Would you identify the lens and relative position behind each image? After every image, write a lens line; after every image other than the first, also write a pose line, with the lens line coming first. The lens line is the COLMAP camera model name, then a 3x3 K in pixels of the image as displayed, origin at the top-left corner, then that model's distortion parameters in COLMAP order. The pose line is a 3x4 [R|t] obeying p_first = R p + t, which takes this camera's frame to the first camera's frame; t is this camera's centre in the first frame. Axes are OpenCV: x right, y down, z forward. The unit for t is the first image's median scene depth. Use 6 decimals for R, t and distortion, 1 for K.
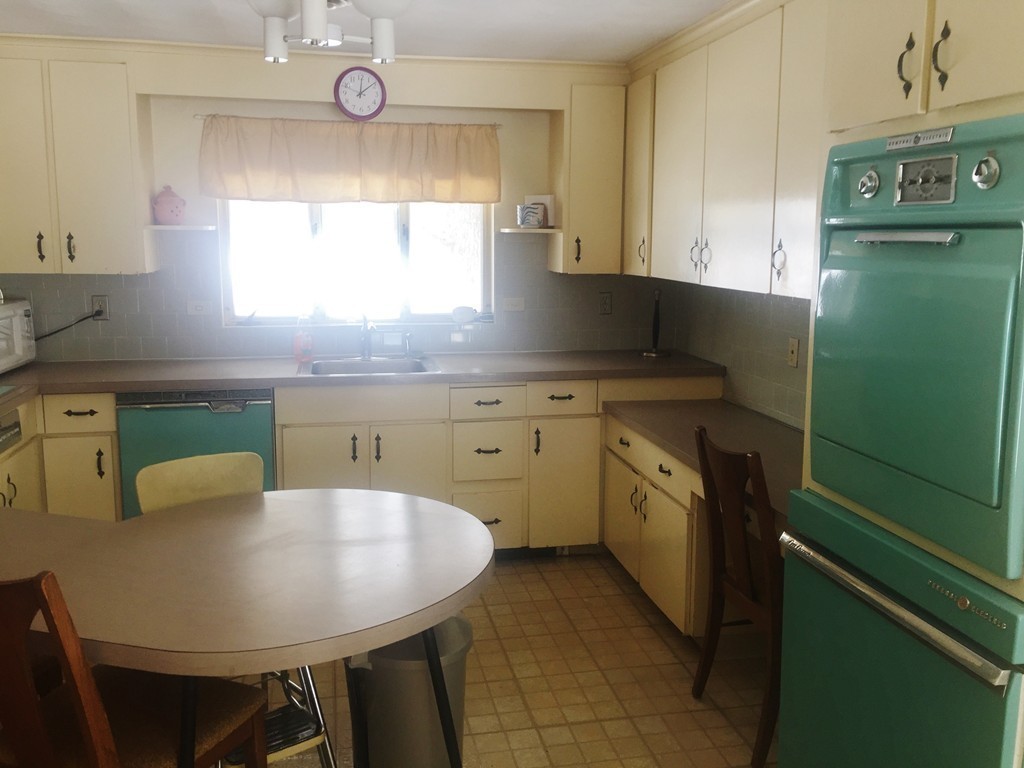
lens RADIAL K [[855.2, 0, 507.9], [0, 855.2, 388.5], [0, 0, 1]] dist [-0.025052, -0.076293]
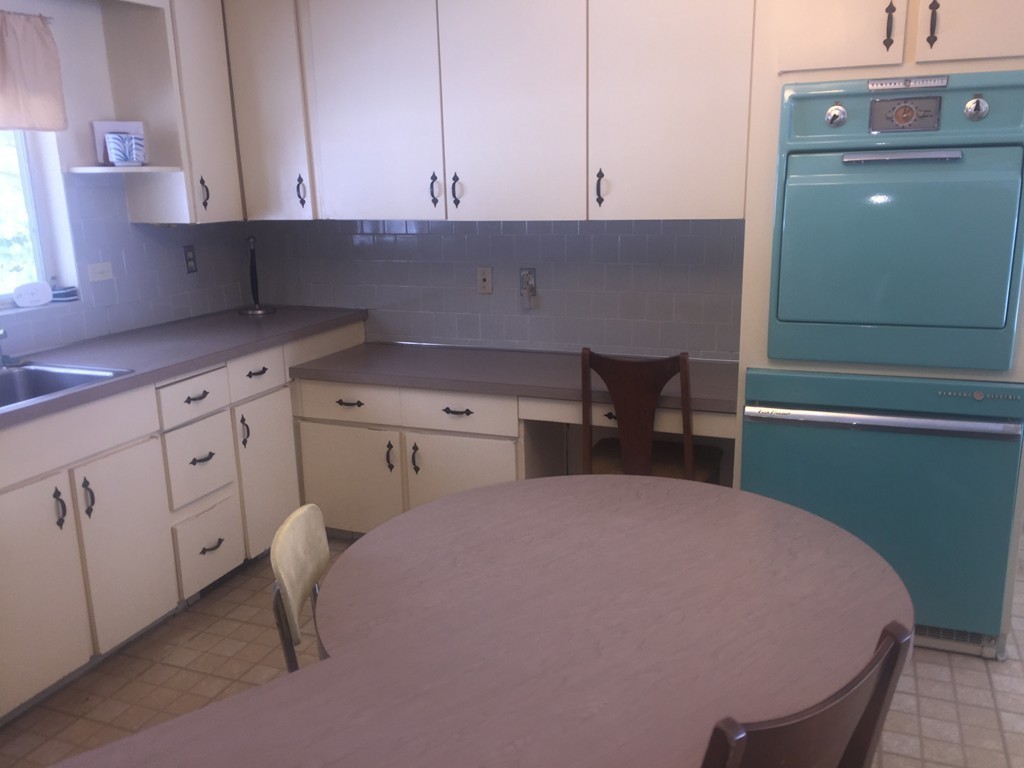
lens RADIAL K [[860.7, 0, 510.2], [0, 860.7, 398.7], [0, 0, 1]] dist [0.092605, -0.131719]
pose [[0.547145, -0.229312, 0.805015, -0.489848], [0.172552, 0.971985, 0.159596, -0.057162], [-0.819059, 0.051585, 0.571385, 0.316354]]
